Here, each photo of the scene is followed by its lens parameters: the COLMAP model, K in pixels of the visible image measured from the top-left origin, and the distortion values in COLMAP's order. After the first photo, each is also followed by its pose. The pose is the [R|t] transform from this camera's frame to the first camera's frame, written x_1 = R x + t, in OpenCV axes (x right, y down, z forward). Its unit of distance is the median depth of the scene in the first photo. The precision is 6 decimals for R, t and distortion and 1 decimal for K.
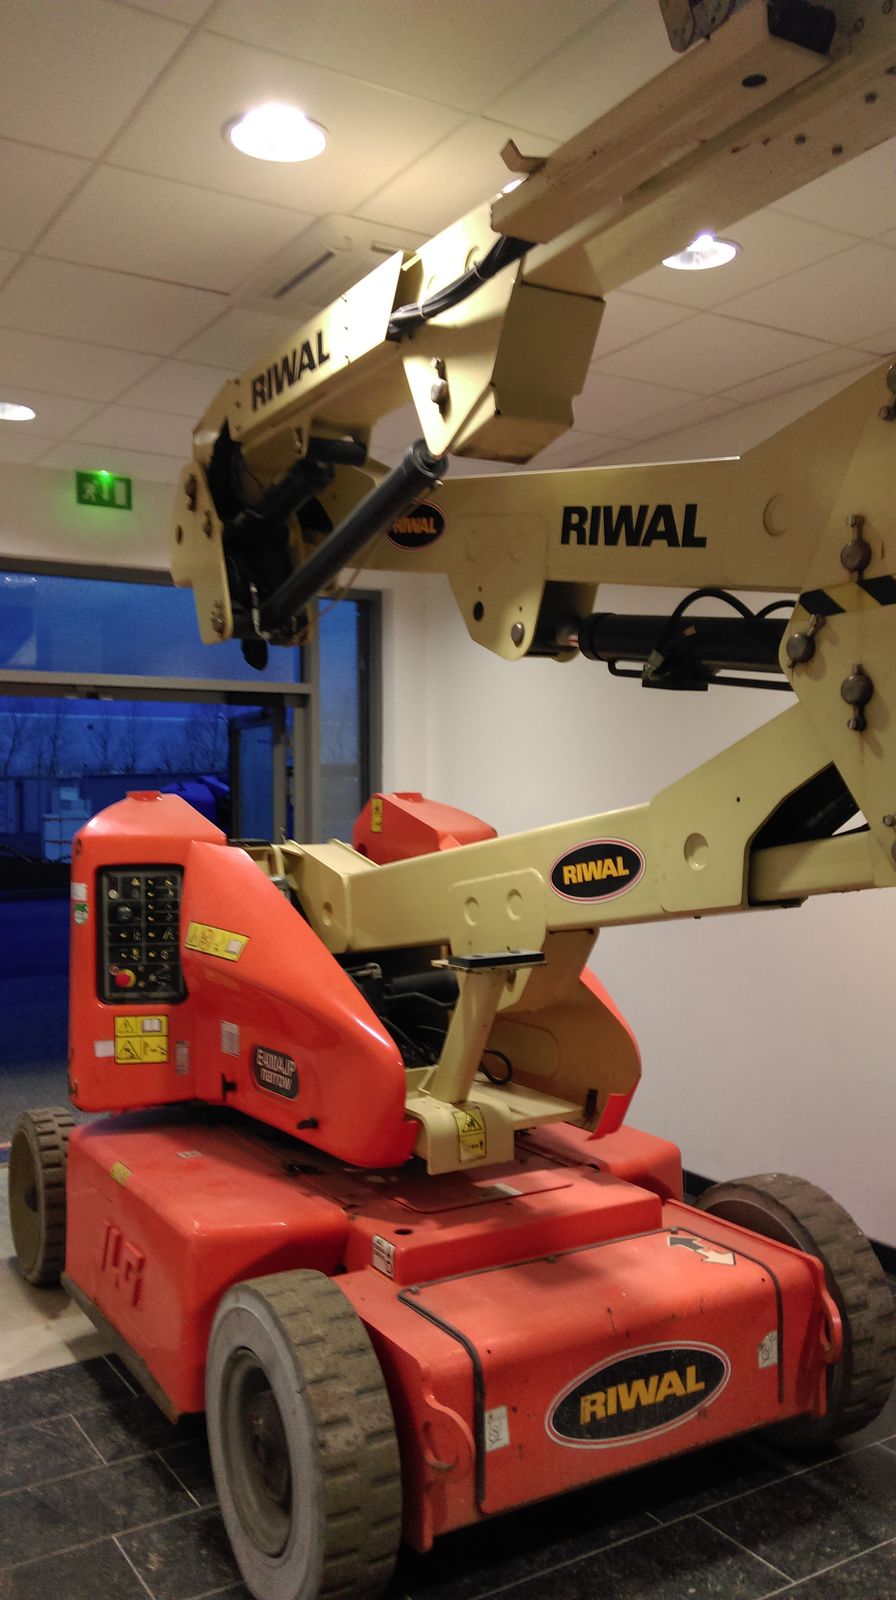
lens RADIAL K [[1303.8, 0, 448.2], [0, 1303.8, 798.5], [0, 0, 1]] dist [-0.000629, -0.000092]
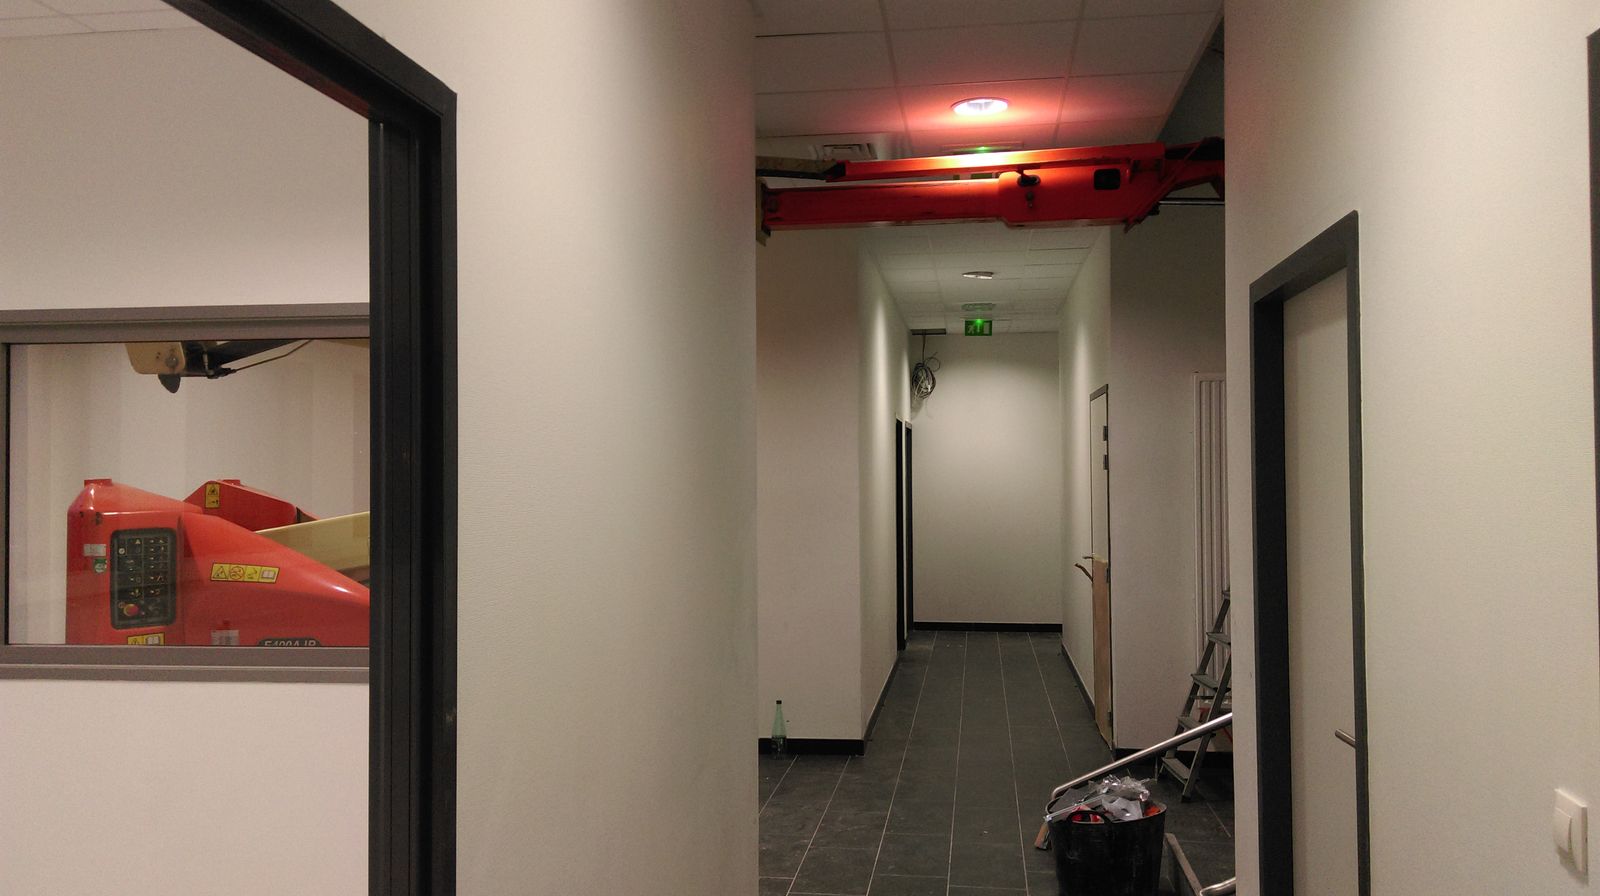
lens RADIAL K [[1303.8, 0, 800.0], [0, 1303.8, 450.9], [0, 0, 1]] dist [-0.000629, -0.000092]
pose [[0.630110, 0.021553, 0.776207, -0.892735], [-0.000838, 0.999633, -0.027078, 0.002534], [-0.776505, 0.016412, 0.629897, -0.462449]]
